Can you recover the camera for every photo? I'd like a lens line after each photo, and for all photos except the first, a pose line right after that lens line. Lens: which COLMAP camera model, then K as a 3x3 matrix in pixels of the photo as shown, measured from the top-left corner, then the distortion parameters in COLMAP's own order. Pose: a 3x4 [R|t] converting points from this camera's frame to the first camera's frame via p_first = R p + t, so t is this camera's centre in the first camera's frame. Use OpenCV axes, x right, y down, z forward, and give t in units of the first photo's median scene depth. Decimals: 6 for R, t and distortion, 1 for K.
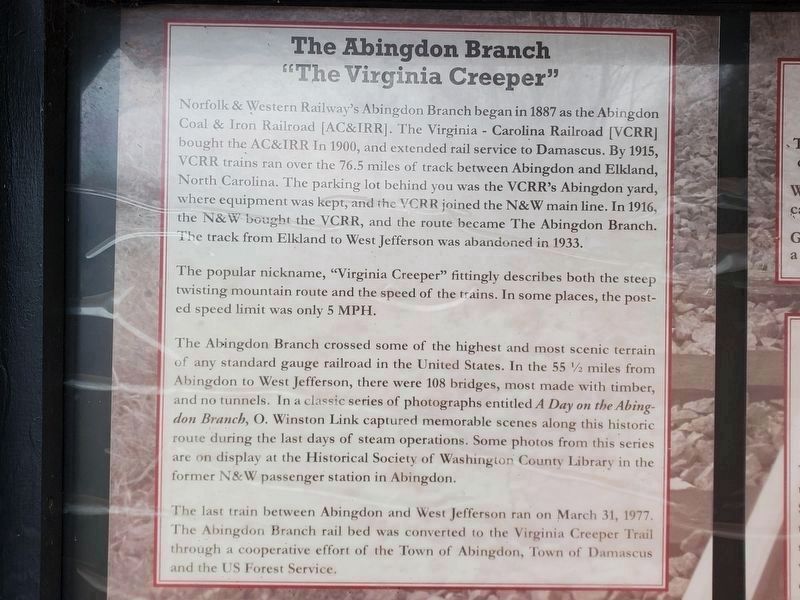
lens RADIAL K [[616.1, 0, 401.2], [0, 616.1, 300.9], [0, 0, 1]] dist [0.053747, -0.071943]
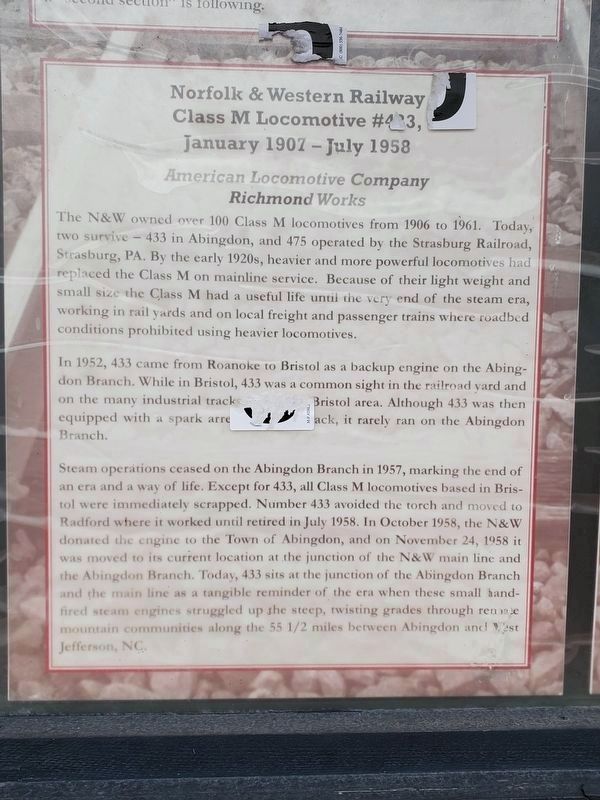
lens RADIAL K [[616.1, 0, 301.4], [0, 616.1, 401.8], [0, 0, 1]] dist [0.053747, -0.071943]
pose [[0.999616, -0.004784, 0.027276, 1.017845], [0.002612, 0.996864, 0.079093, 0.498987], [-0.027569, -0.078991, 0.996494, -0.051634]]
